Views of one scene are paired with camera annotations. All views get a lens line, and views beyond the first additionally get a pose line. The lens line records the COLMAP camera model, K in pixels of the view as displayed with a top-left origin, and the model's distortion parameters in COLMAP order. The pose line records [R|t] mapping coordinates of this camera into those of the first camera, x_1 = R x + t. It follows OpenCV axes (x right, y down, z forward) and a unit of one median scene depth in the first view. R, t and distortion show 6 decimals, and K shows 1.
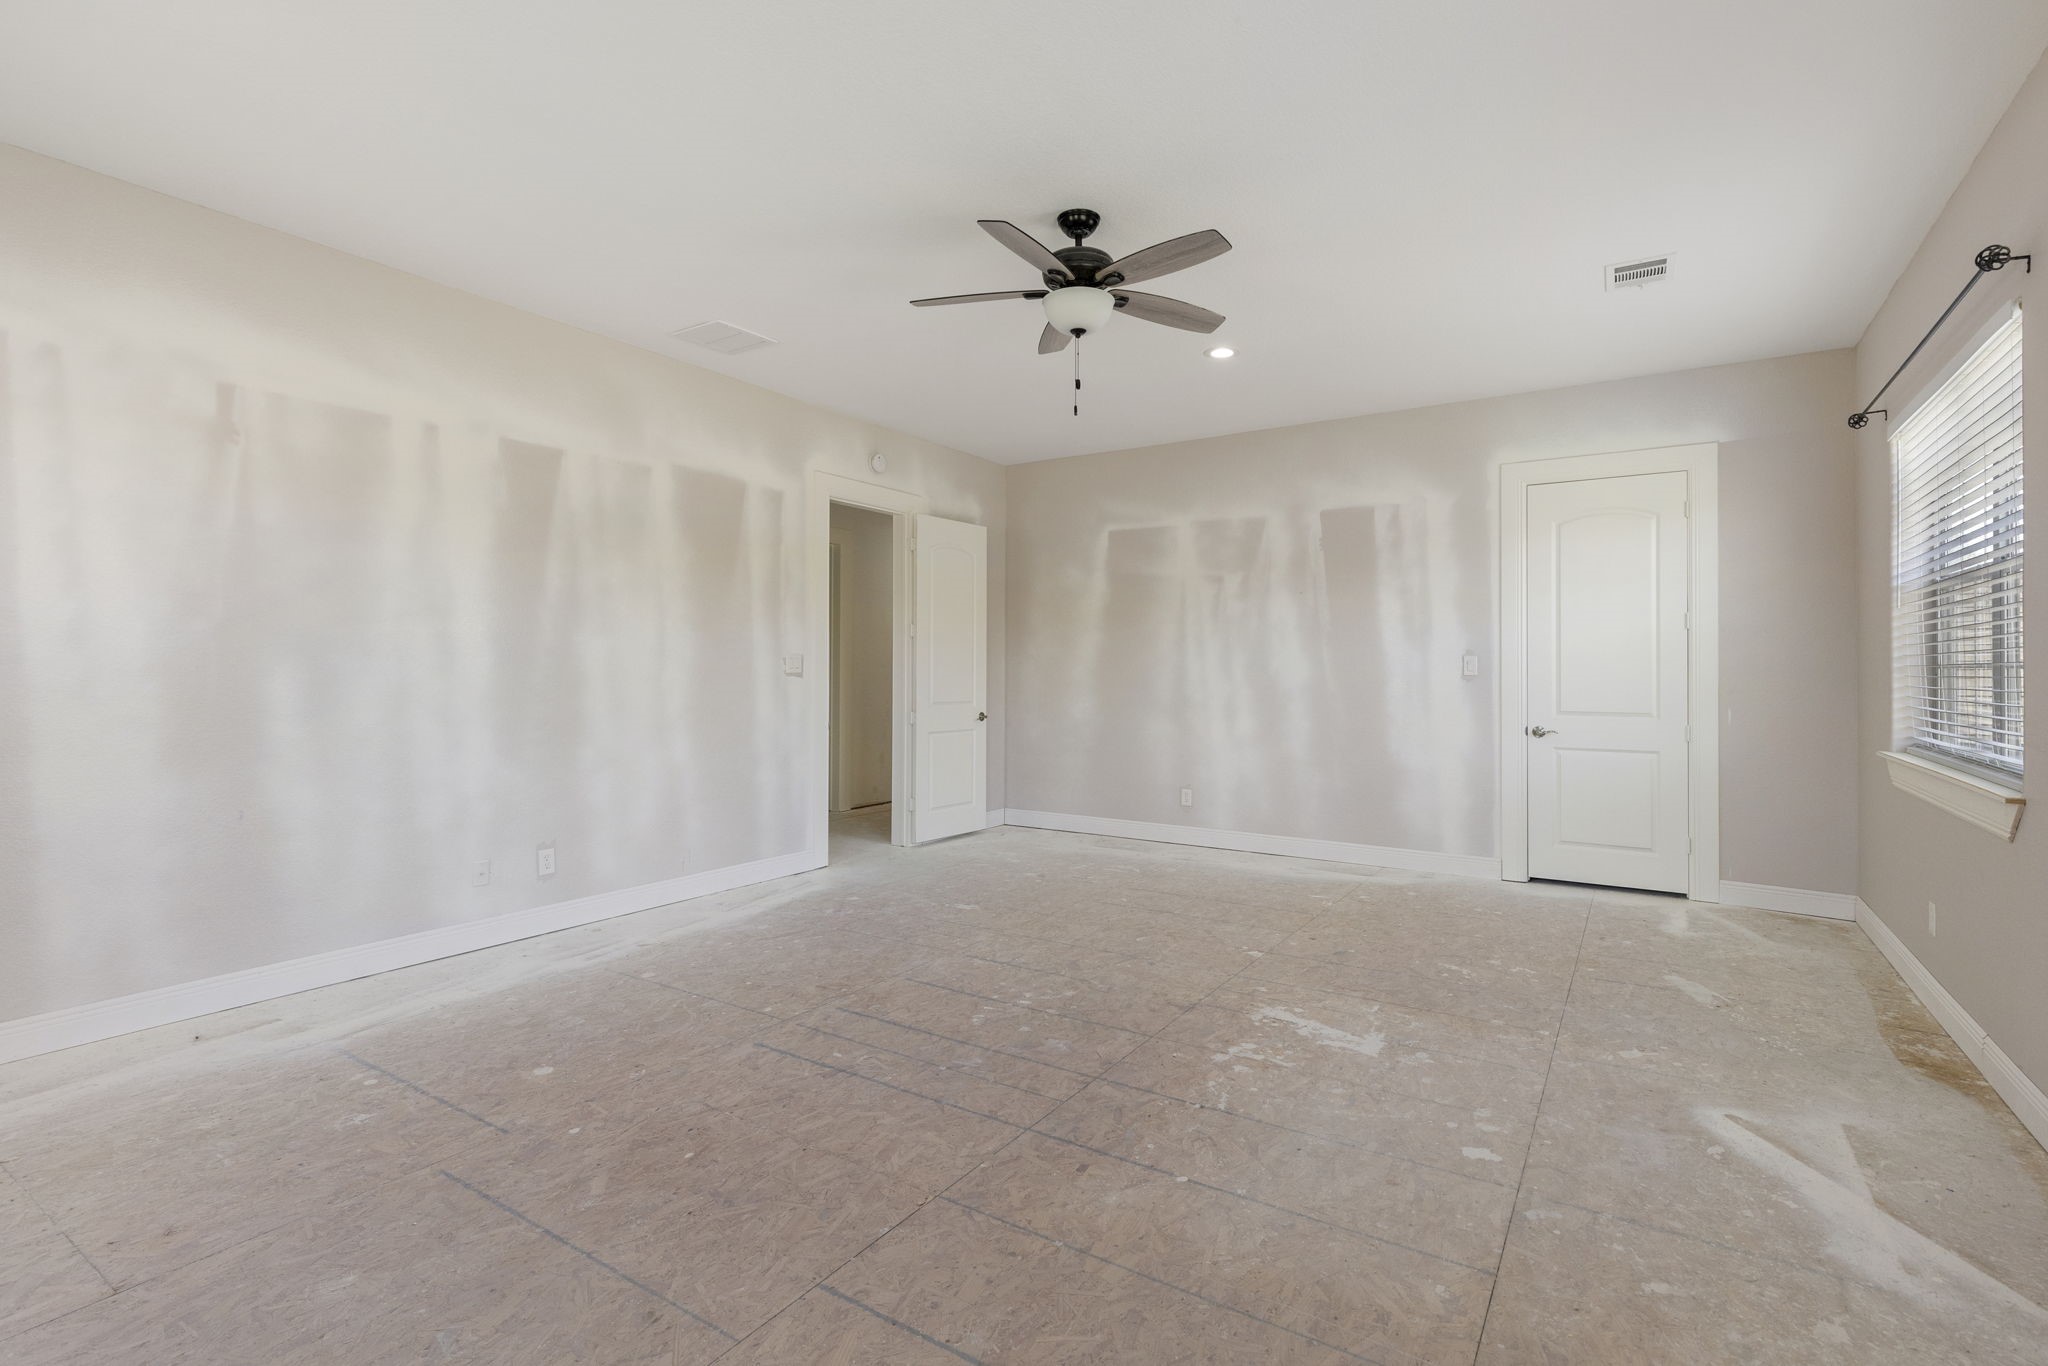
lens RADIAL K [[927.5, 0, 1023.7], [0, 927.5, 675.3], [0, 0, 1]] dist [-0.001472, -0.000202]
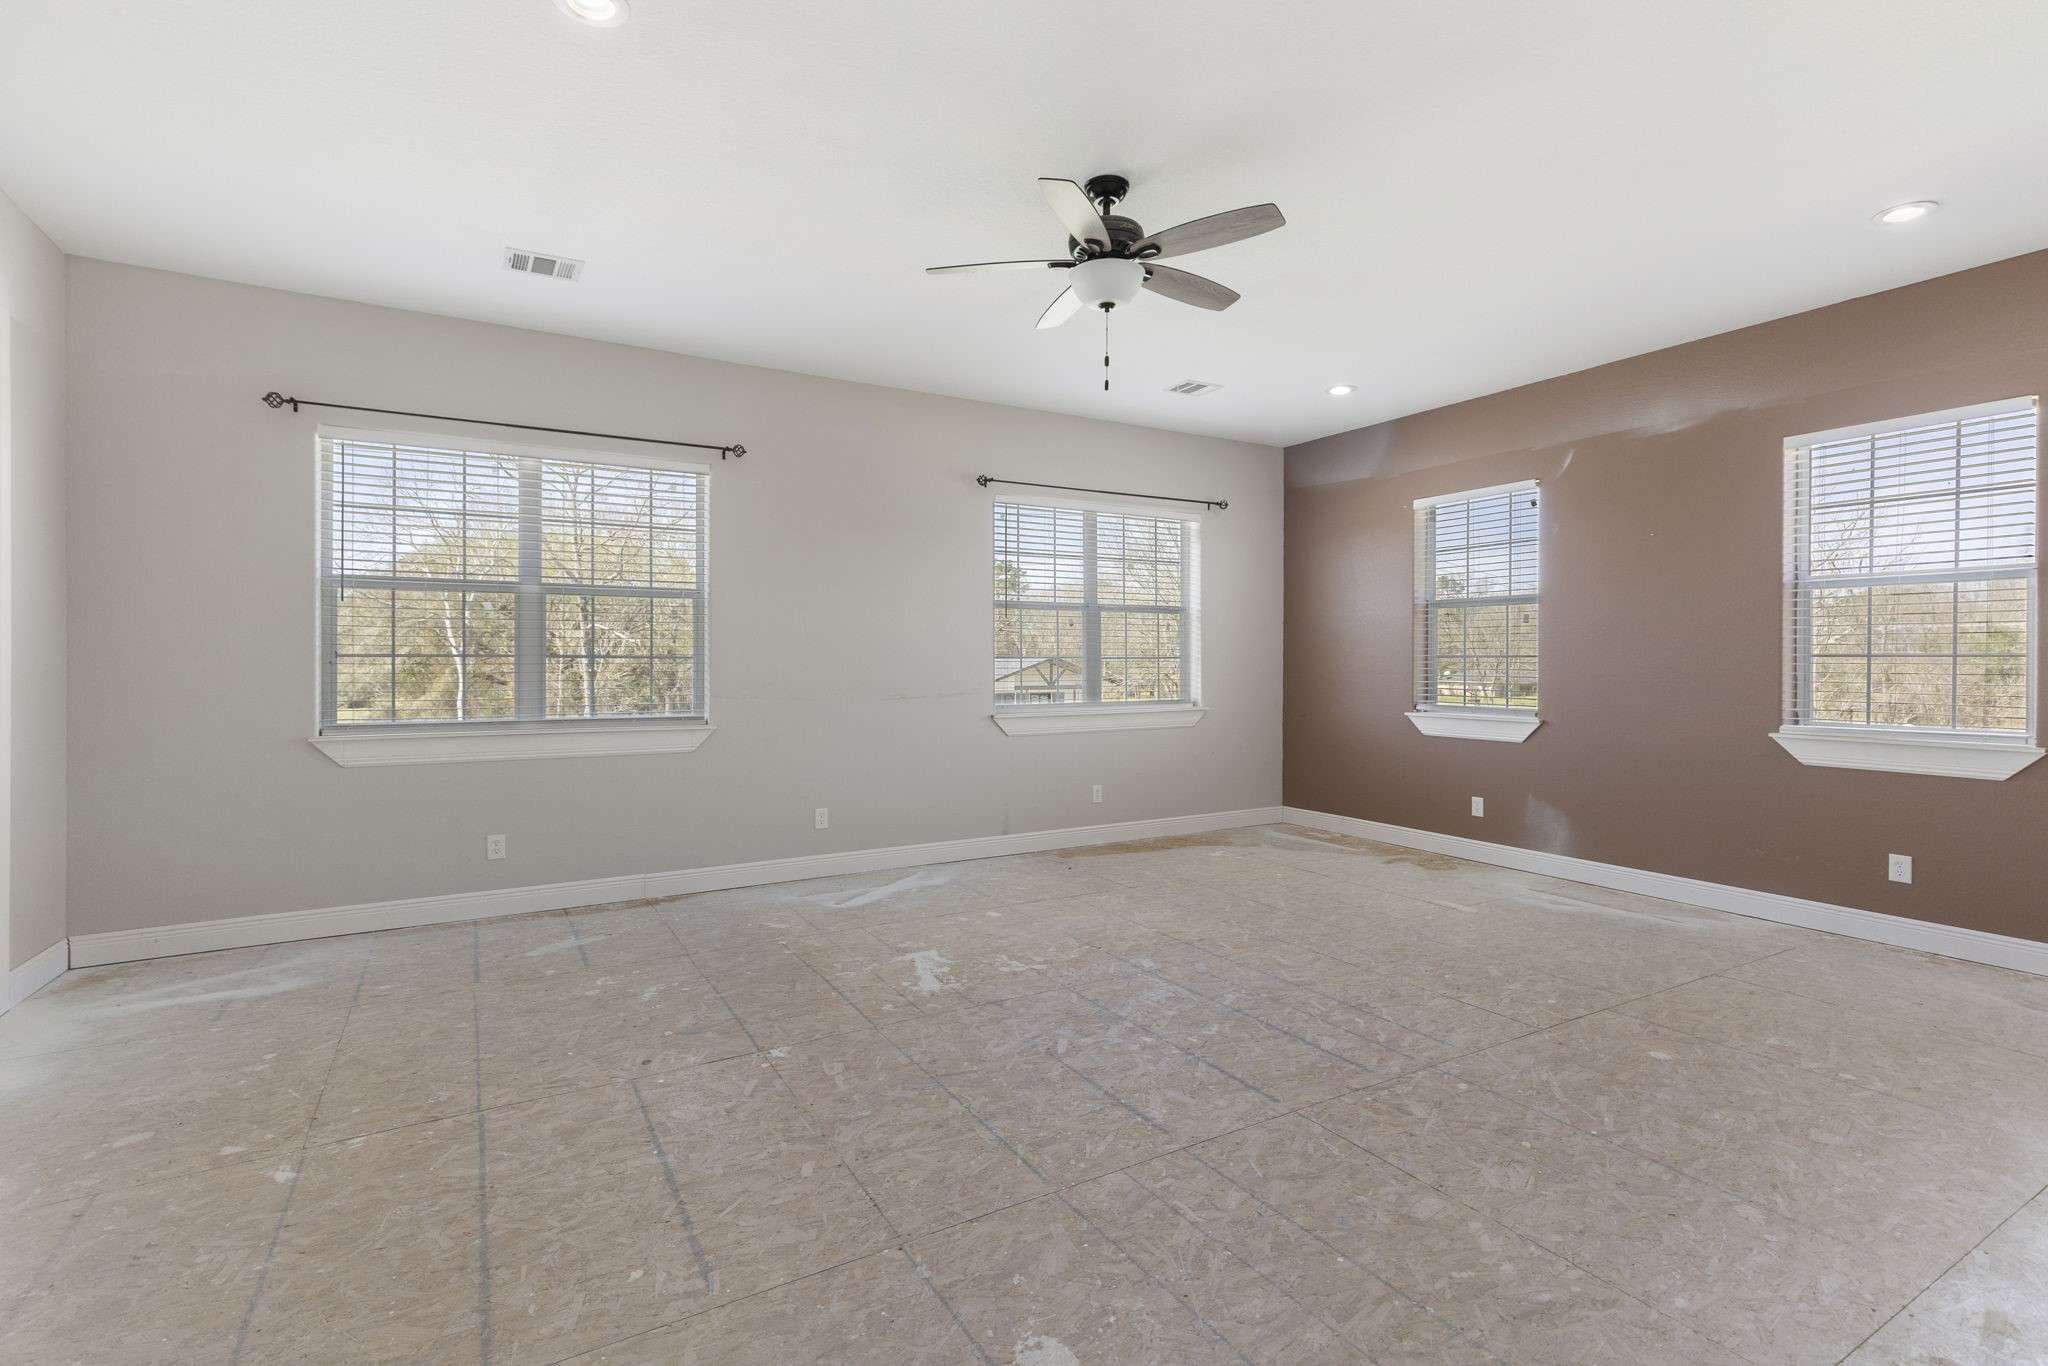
lens RADIAL K [[927.5, 0, 1033.4], [0, 927.5, 667.2], [0, 0, 1]] dist [-0.001472, -0.000202]
pose [[-0.897650, -0.005850, 0.440671, -0.316778], [-0.000432, 0.999923, 0.012396, -0.010907], [-0.440709, 0.010937, -0.897583, 2.023259]]
